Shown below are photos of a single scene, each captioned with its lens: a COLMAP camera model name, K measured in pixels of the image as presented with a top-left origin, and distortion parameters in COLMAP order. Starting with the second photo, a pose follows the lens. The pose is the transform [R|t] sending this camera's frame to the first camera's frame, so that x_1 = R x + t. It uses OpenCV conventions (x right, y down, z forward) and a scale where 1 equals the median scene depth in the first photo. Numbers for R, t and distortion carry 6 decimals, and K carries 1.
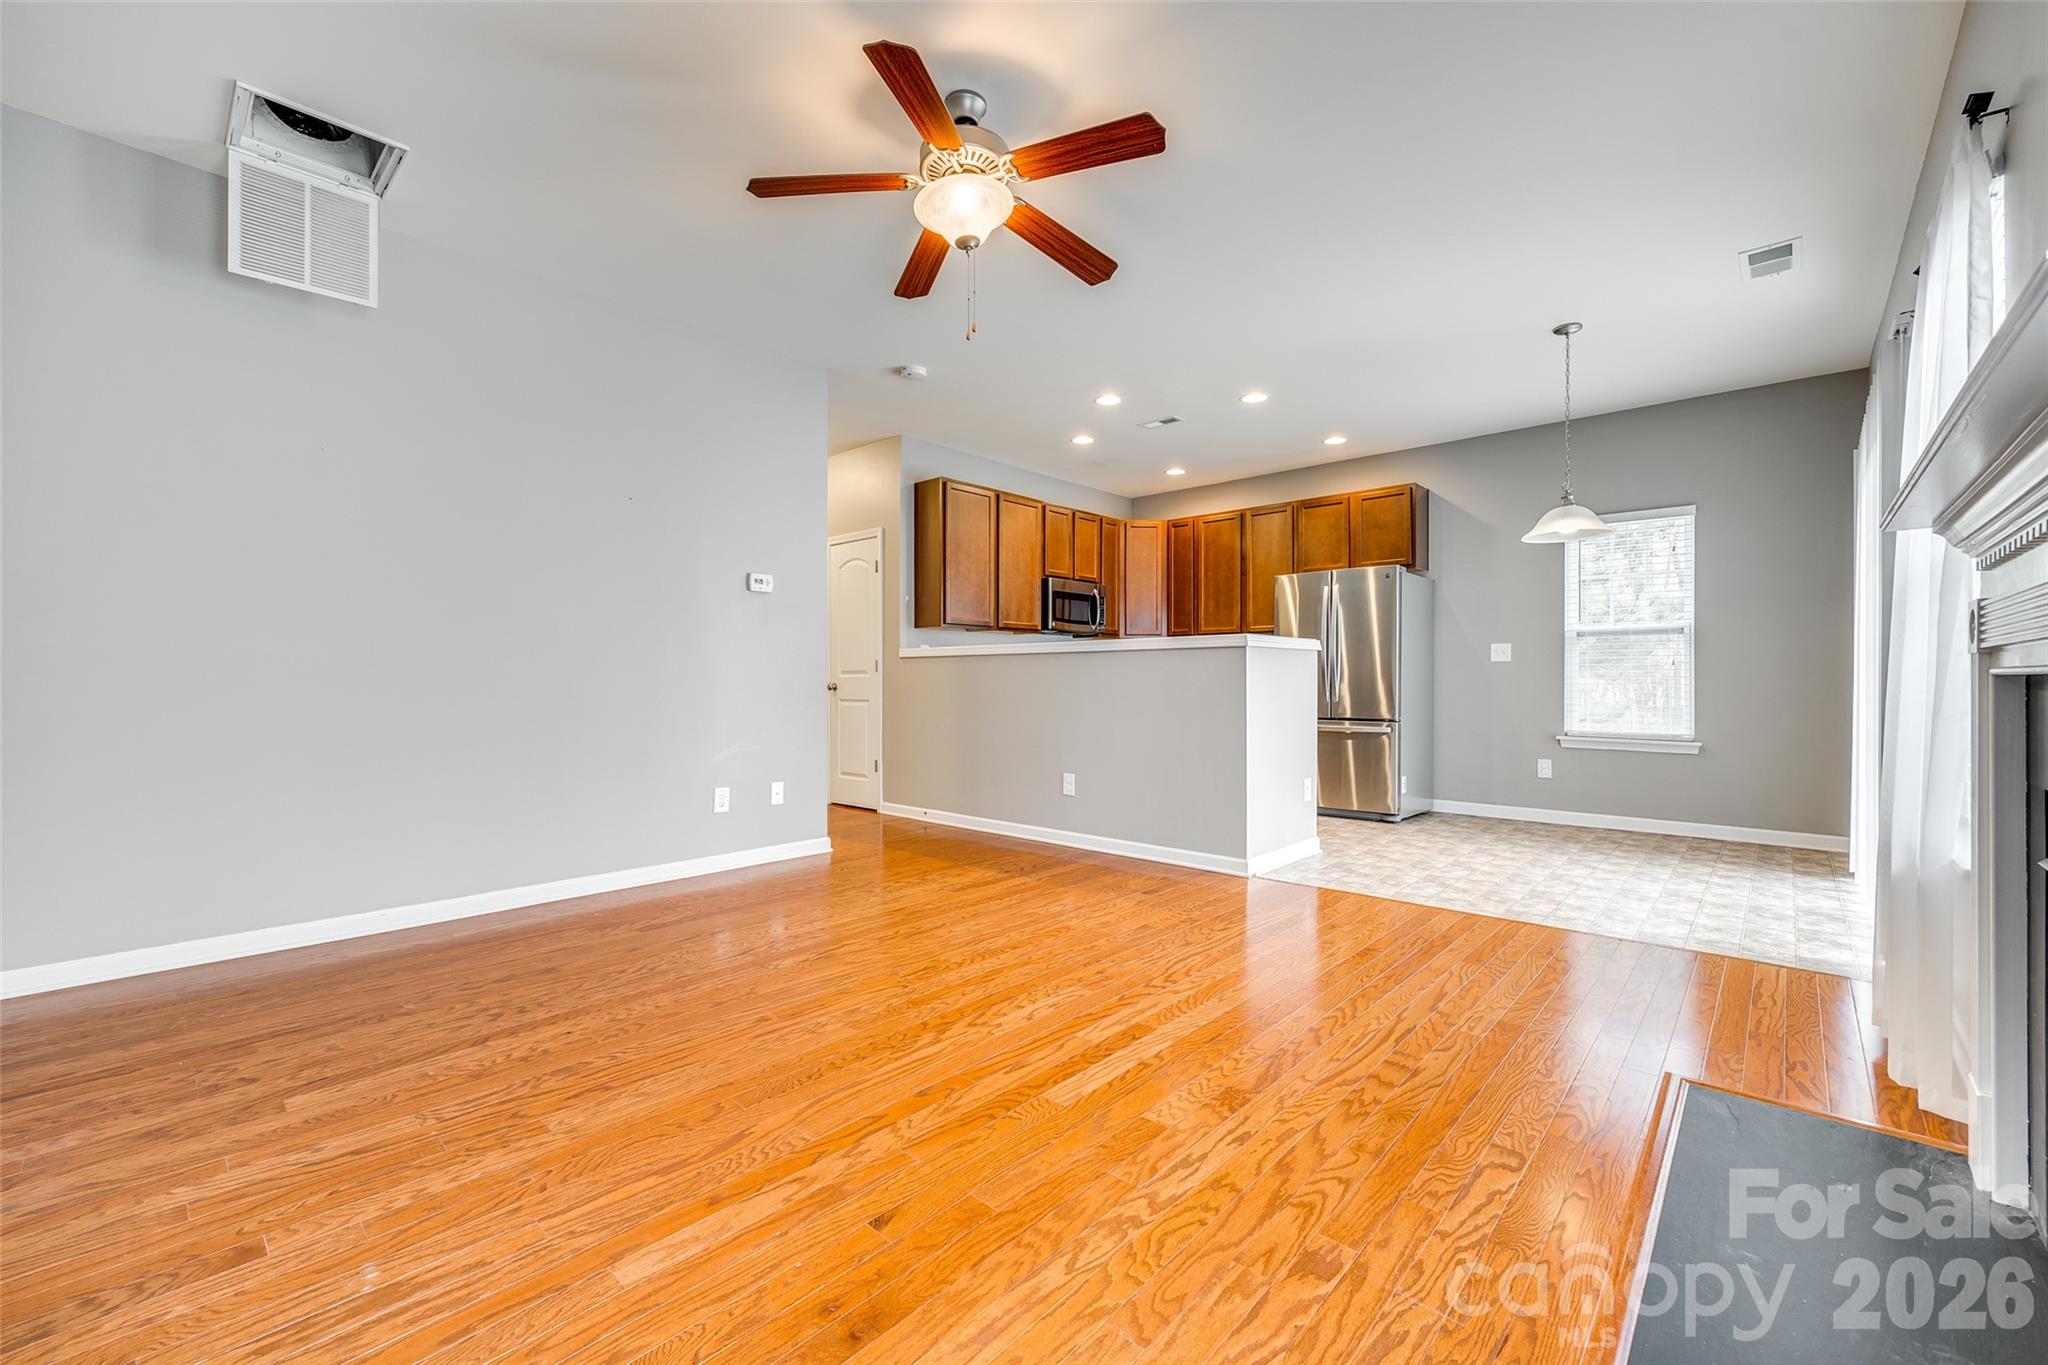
lens RADIAL K [[828.1, 0, 1030.7], [0, 828.1, 684.2], [0, 0, 1]] dist [-0.003322, 0.000264]
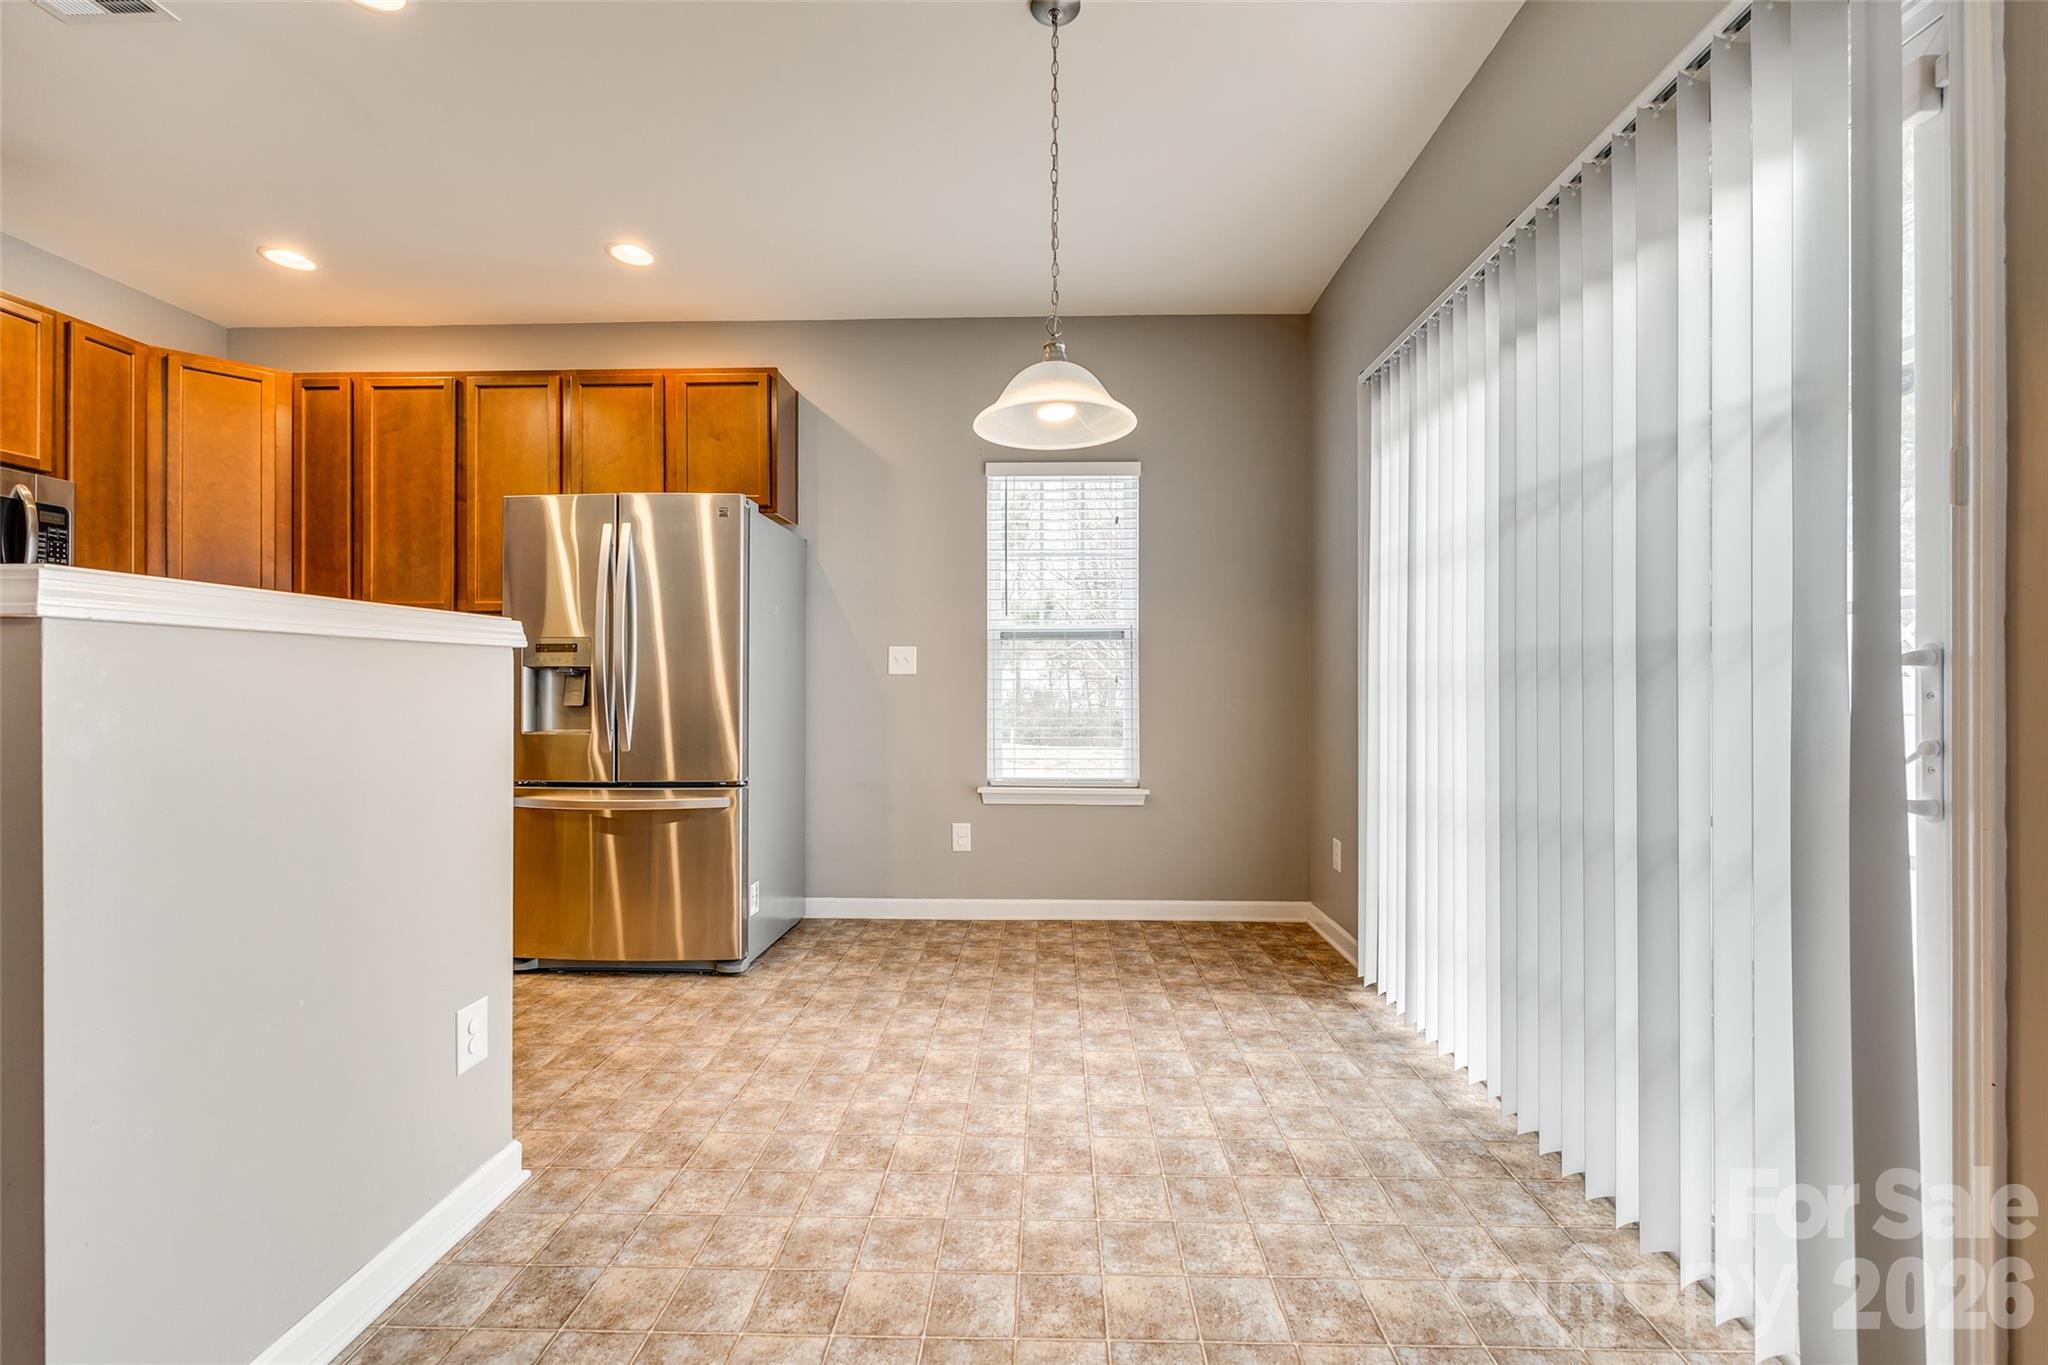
lens RADIAL K [[828.1, 0, 1023.1], [0, 828.1, 686.7], [0, 0, 1]] dist [-0.003322, 0.000264]
pose [[0.762620, -0.001583, 0.646845, 0.466272], [0.003257, 0.999994, -0.001393, -0.034860], [-0.646839, 0.003169, 0.762620, 0.936323]]
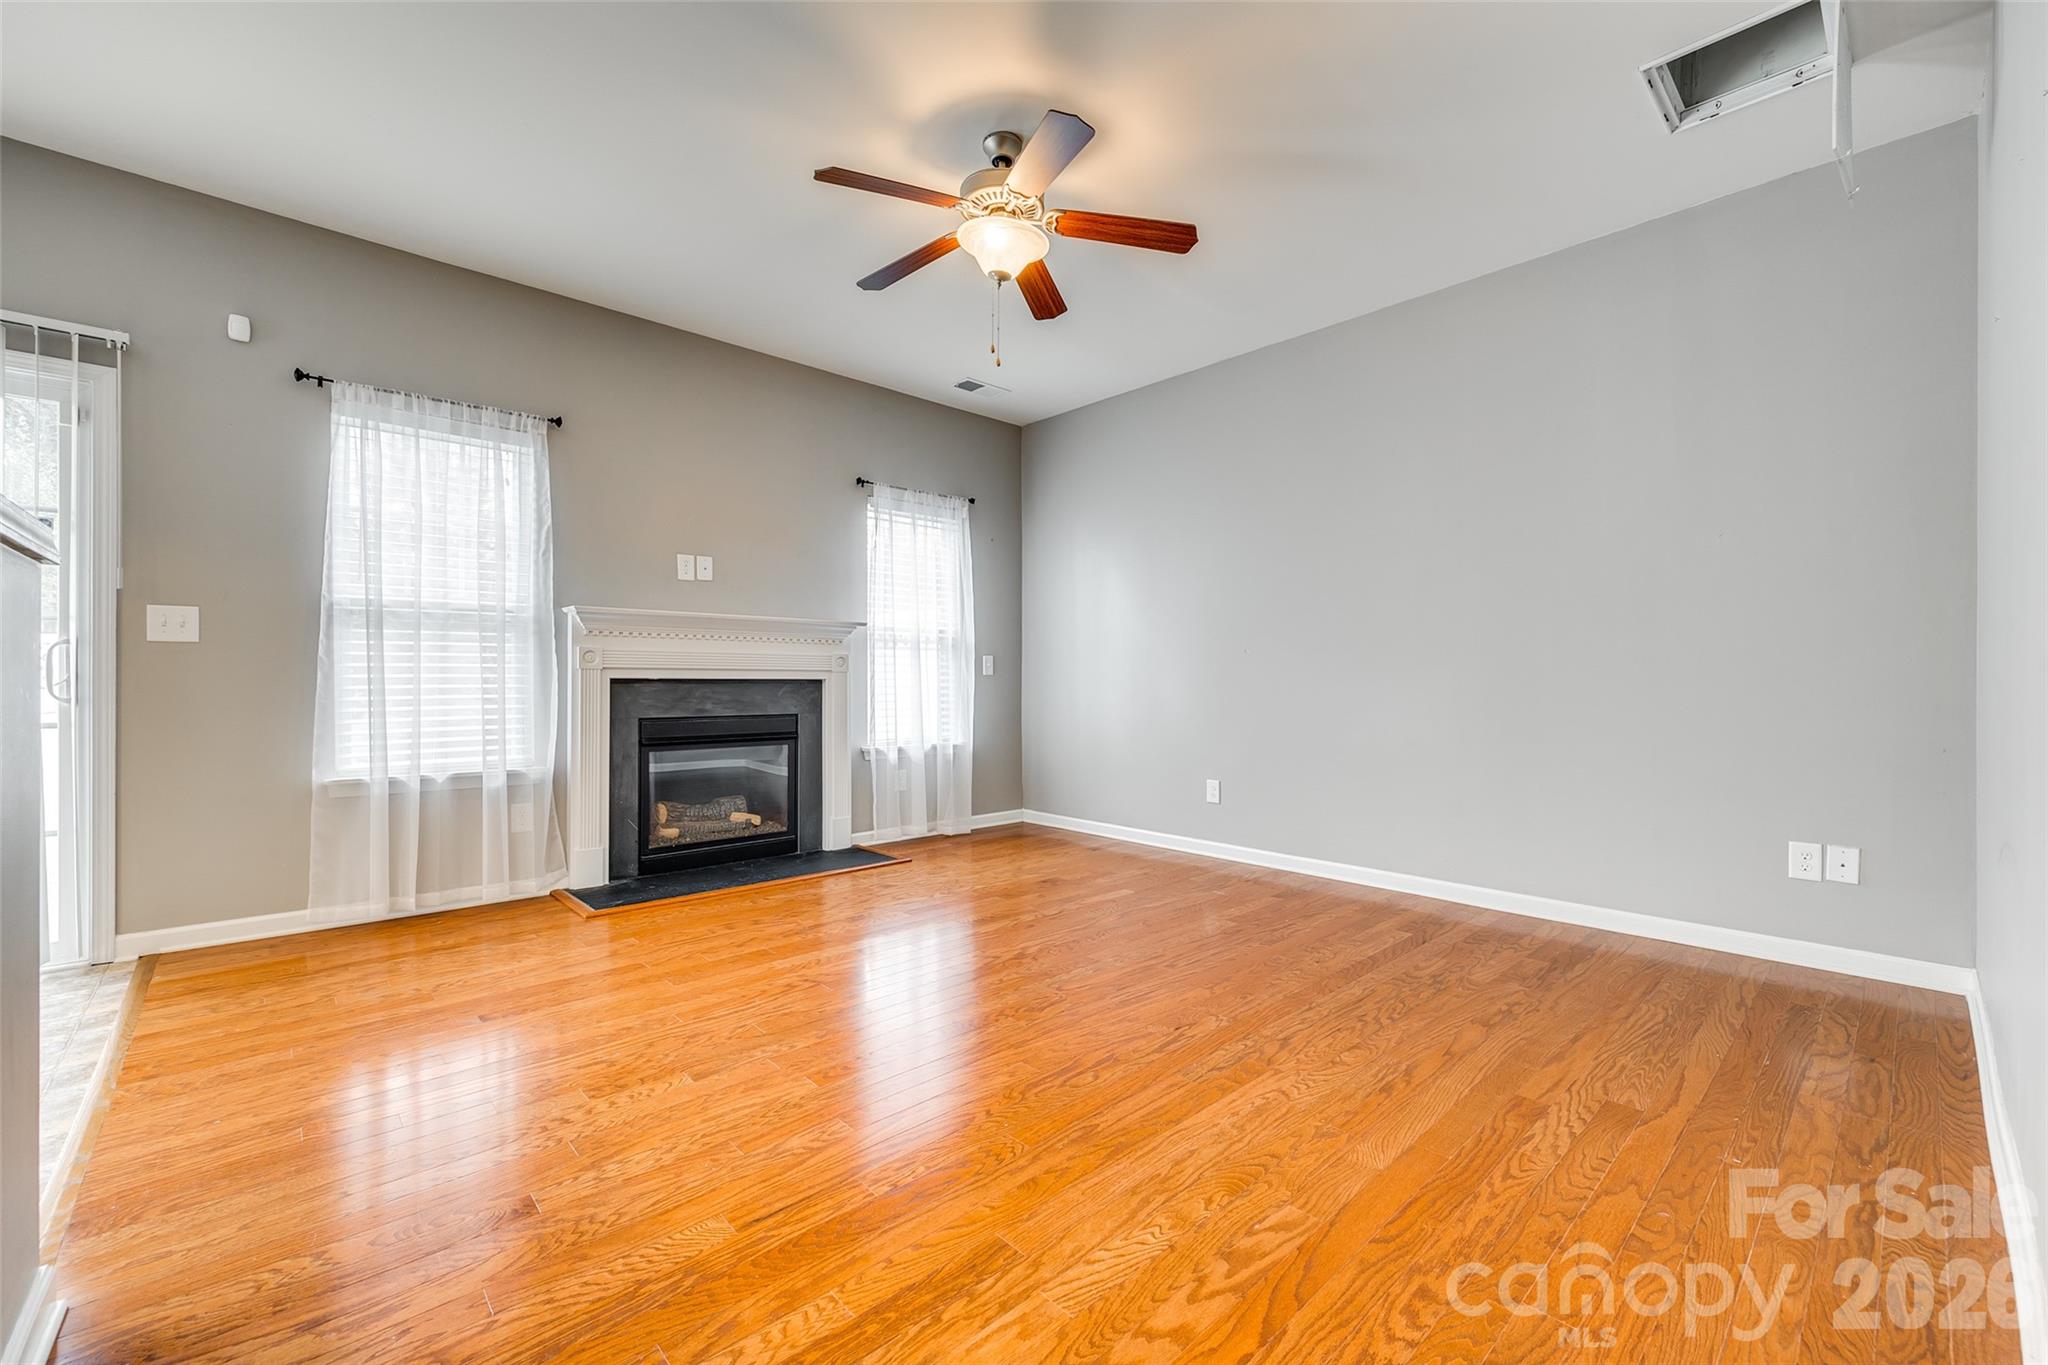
lens RADIAL K [[828.1, 0, 1030.7], [0, 828.1, 684.5], [0, 0, 1]] dist [-0.003322, 0.000264]
pose [[-0.996802, -0.001521, 0.079898, -0.182389], [-0.001071, 0.999983, 0.005674, -0.004787], [-0.079905, 0.005570, -0.996787, 1.849097]]
